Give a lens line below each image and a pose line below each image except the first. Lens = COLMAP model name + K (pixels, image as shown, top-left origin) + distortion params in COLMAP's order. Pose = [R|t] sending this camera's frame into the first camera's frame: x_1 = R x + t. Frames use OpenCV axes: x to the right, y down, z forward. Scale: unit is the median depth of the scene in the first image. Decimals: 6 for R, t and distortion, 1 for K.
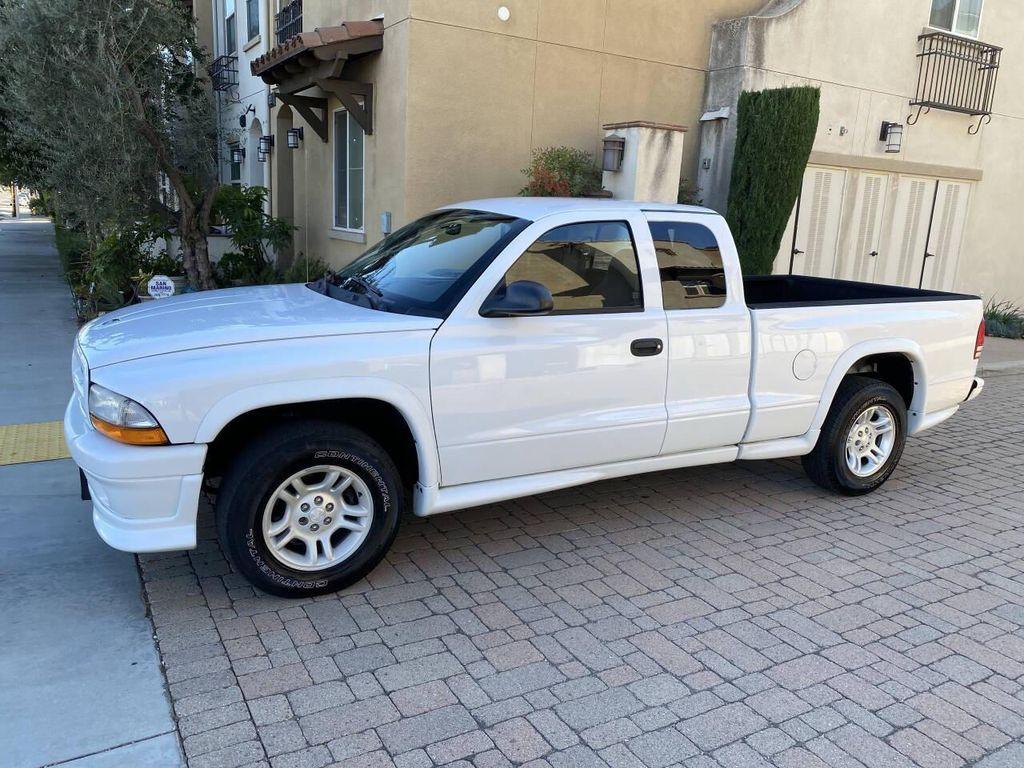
lens RADIAL K [[785.2, 0, 514.5], [0, 785.2, 377.2], [0, 0, 1]] dist [0.024009, -0.022081]
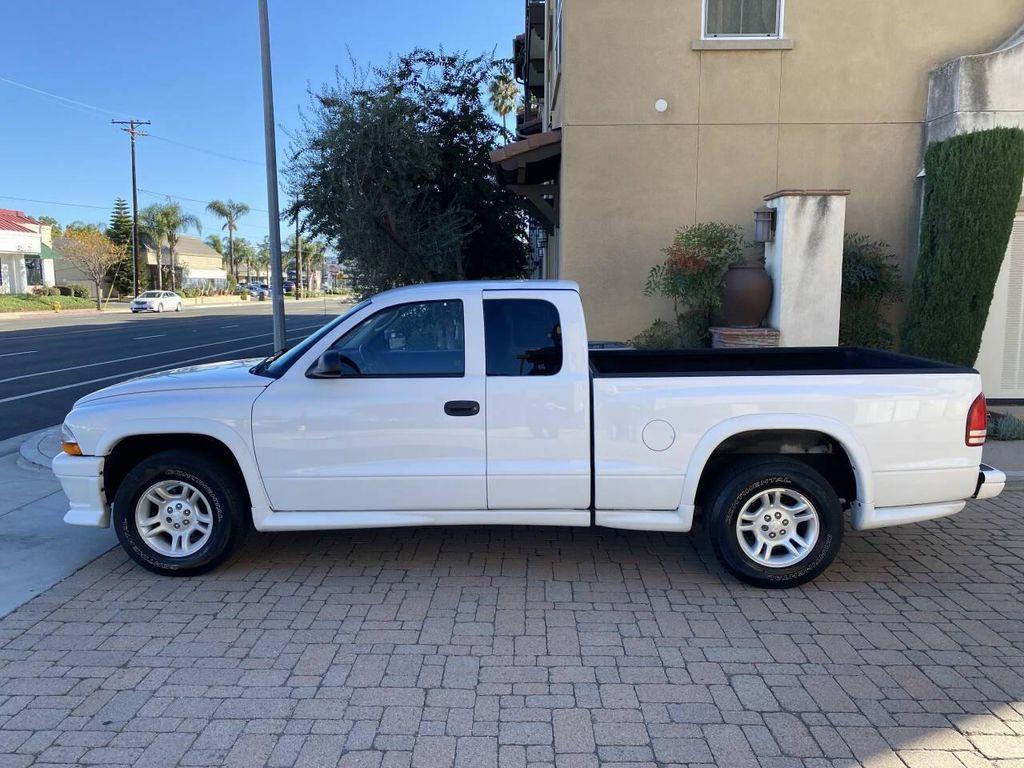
lens RADIAL K [[785.2, 0, 505.4], [0, 785.2, 369.2], [0, 0, 1]] dist [0.024009, -0.022081]
pose [[0.853436, 0.006780, -0.521154, 0.708453], [-0.063795, 0.993756, -0.091541, 0.003938], [0.517279, 0.111371, 0.848539, 0.060593]]
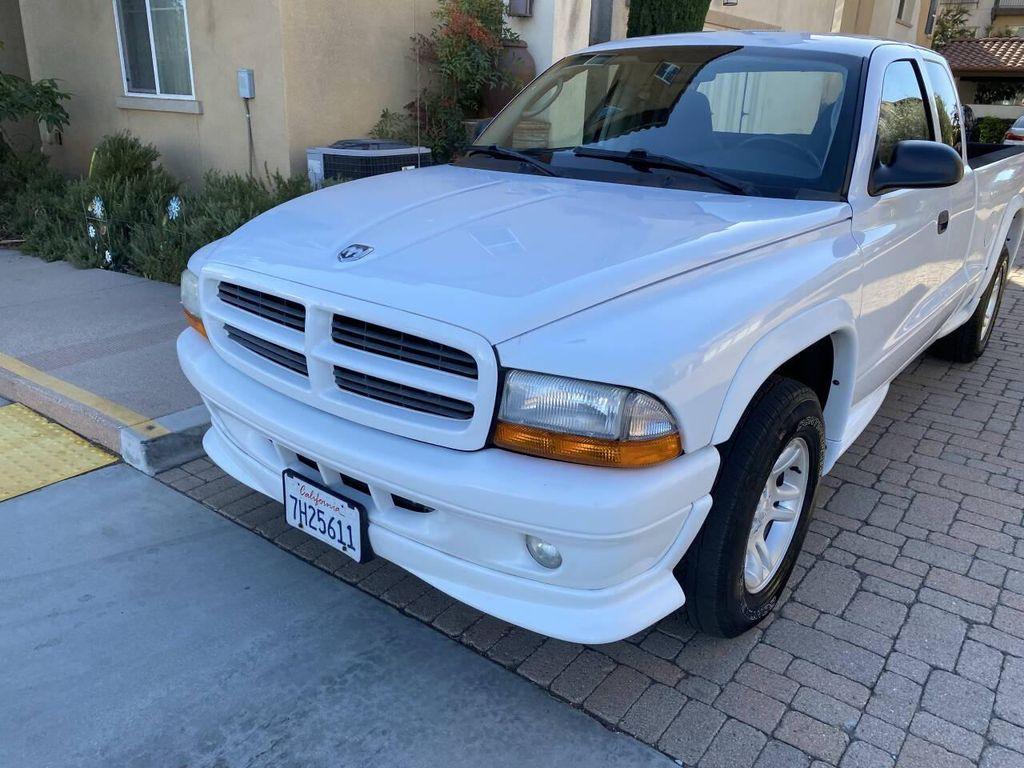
lens RADIAL K [[785.2, 0, 514.2], [0, 785.2, 384.7], [0, 0, 1]] dist [0.024009, -0.022081]
pose [[0.920634, -0.150460, 0.360269, -0.491649], [0.090266, 0.979786, 0.178524, -0.052237], [-0.379848, -0.131835, 0.915606, 0.344777]]
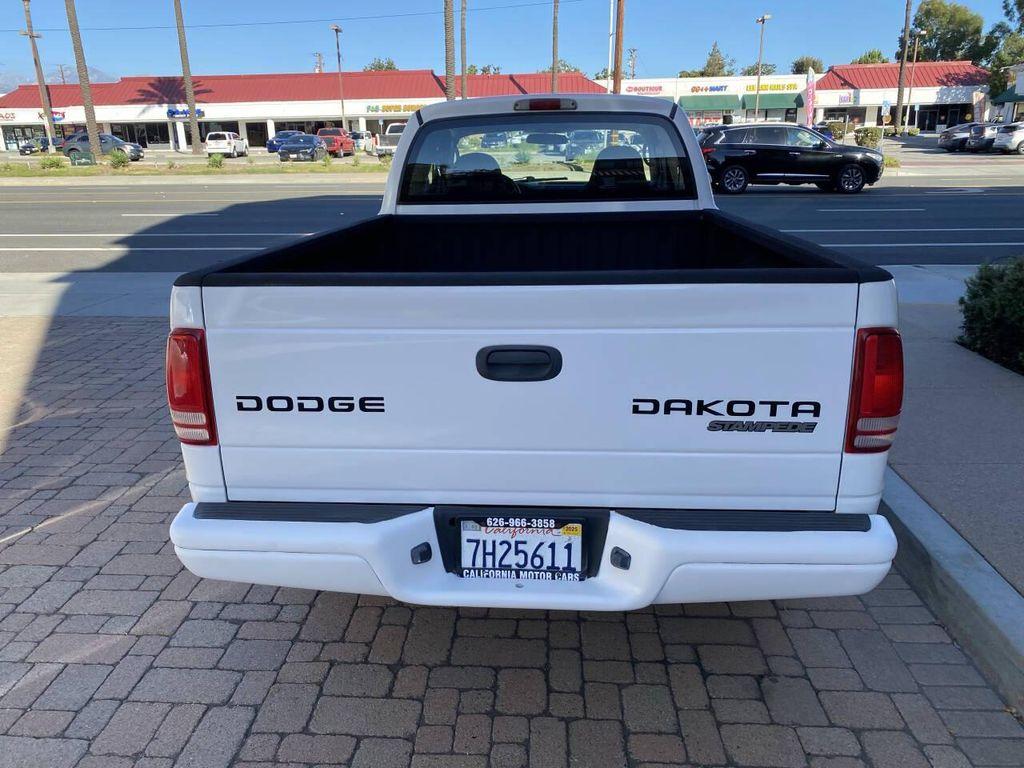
lens RADIAL K [[785.2, 0, 502.5], [0, 785.2, 383.1], [0, 0, 1]] dist [0.024009, -0.022081]
pose [[-0.547671, 0.209422, -0.810061, 0.955762], [-0.177565, 0.917024, 0.357124, -0.250003], [0.817635, 0.339425, -0.465042, 1.538081]]
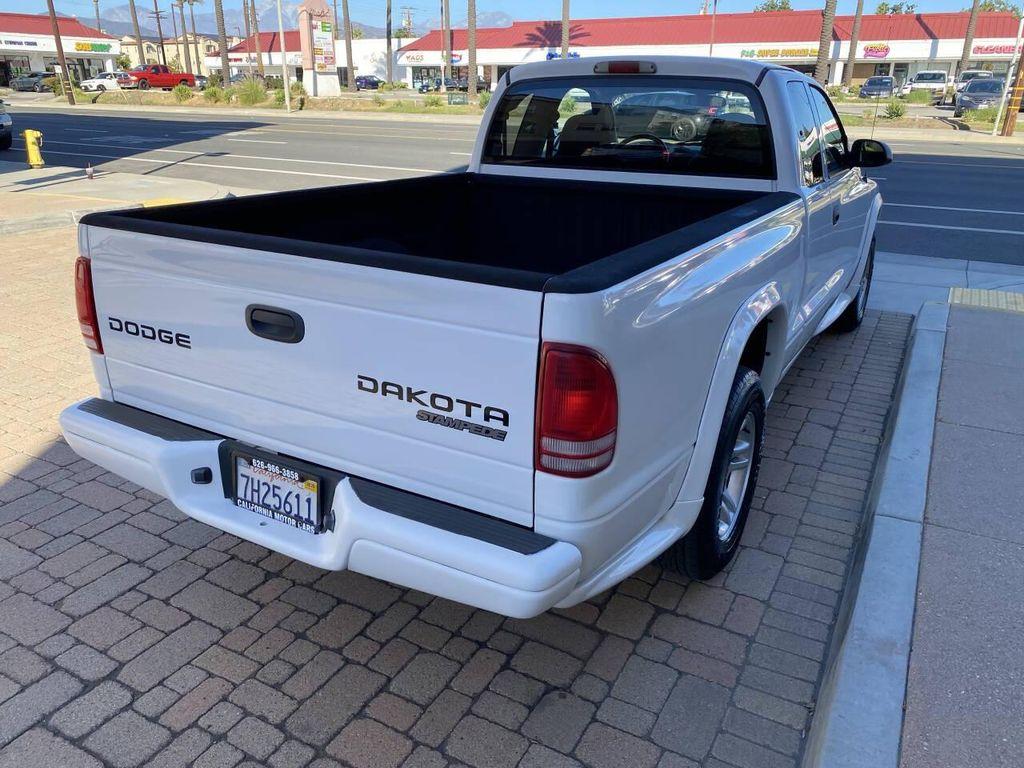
lens RADIAL K [[785.2, 0, 496.7], [0, 785.2, 384.3], [0, 0, 1]] dist [0.024009, -0.022081]
pose [[-0.858589, 0.127883, -0.496459, 0.735636], [-0.152011, 0.861335, 0.484762, -0.320226], [0.489610, 0.491679, -0.720093, 1.749619]]
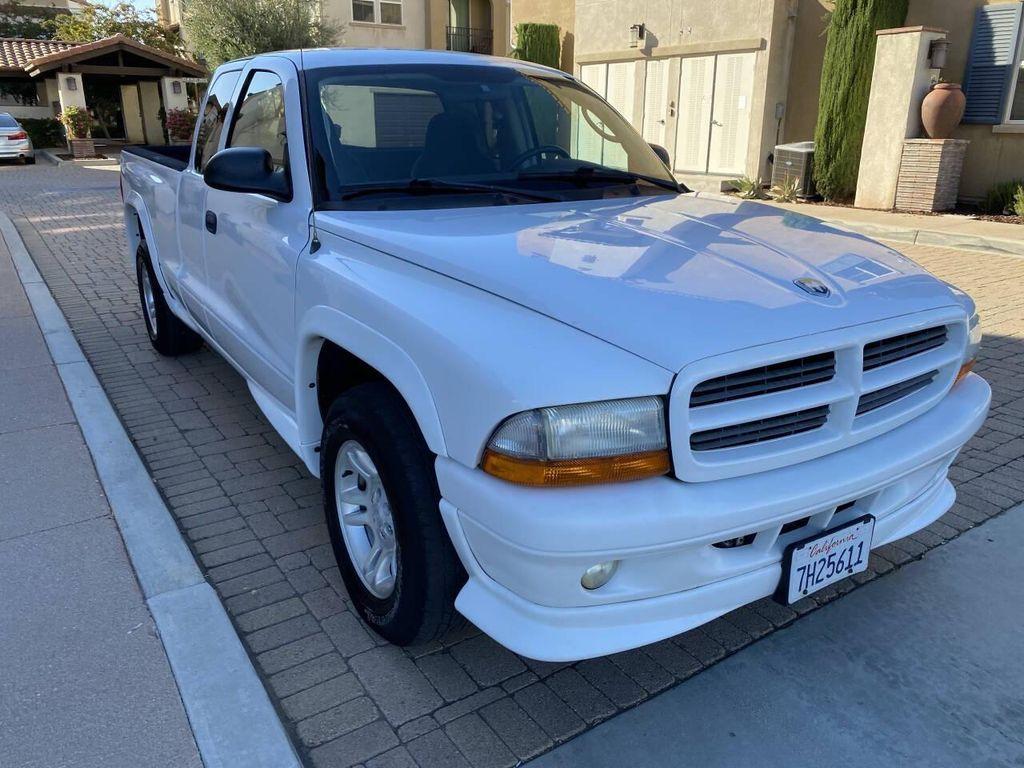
lens RADIAL K [[785.2, 0, 516.6], [0, 785.2, 373.2], [0, 0, 1]] dist [0.024009, -0.022081]
pose [[-0.067206, -0.354022, 0.932819, -0.810841], [0.193747, 0.912506, 0.360271, -0.197502], [-0.978747, 0.204943, 0.007265, 0.954327]]
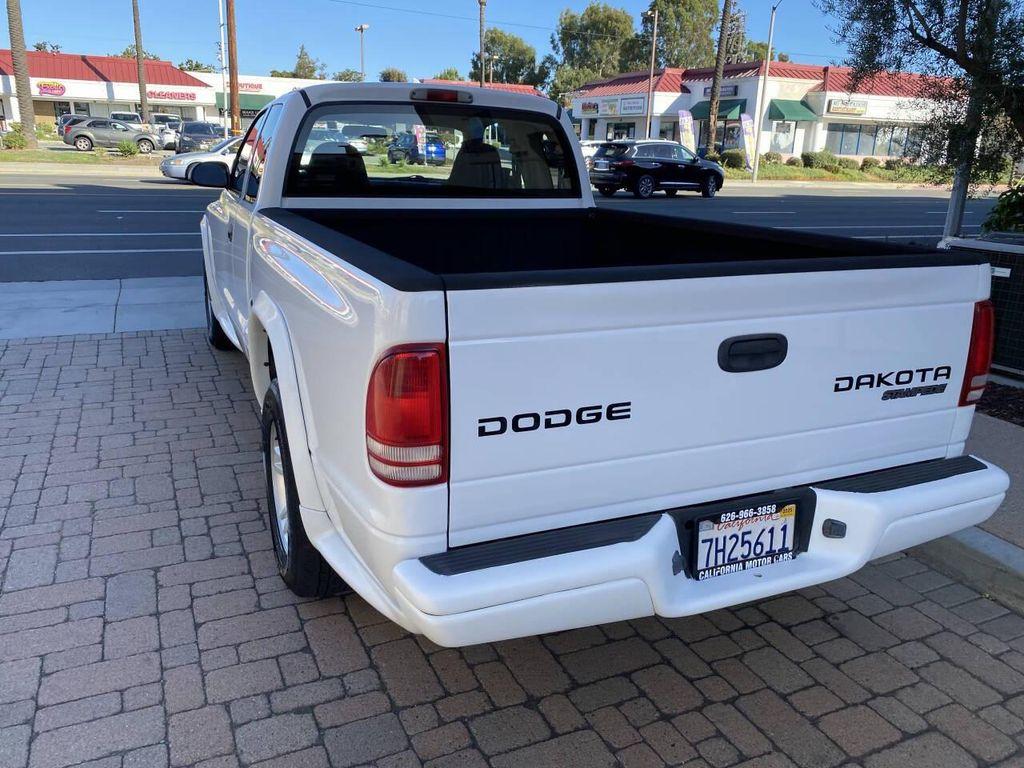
lens RADIAL K [[785.2, 0, 515.4], [0, 785.2, 381.0], [0, 0, 1]] dist [0.024009, -0.022081]
pose [[-0.077839, 0.236104, -0.968605, 1.027097], [-0.236796, 0.939372, 0.248008, -0.173712], [0.968436, 0.248666, -0.017211, 1.242991]]
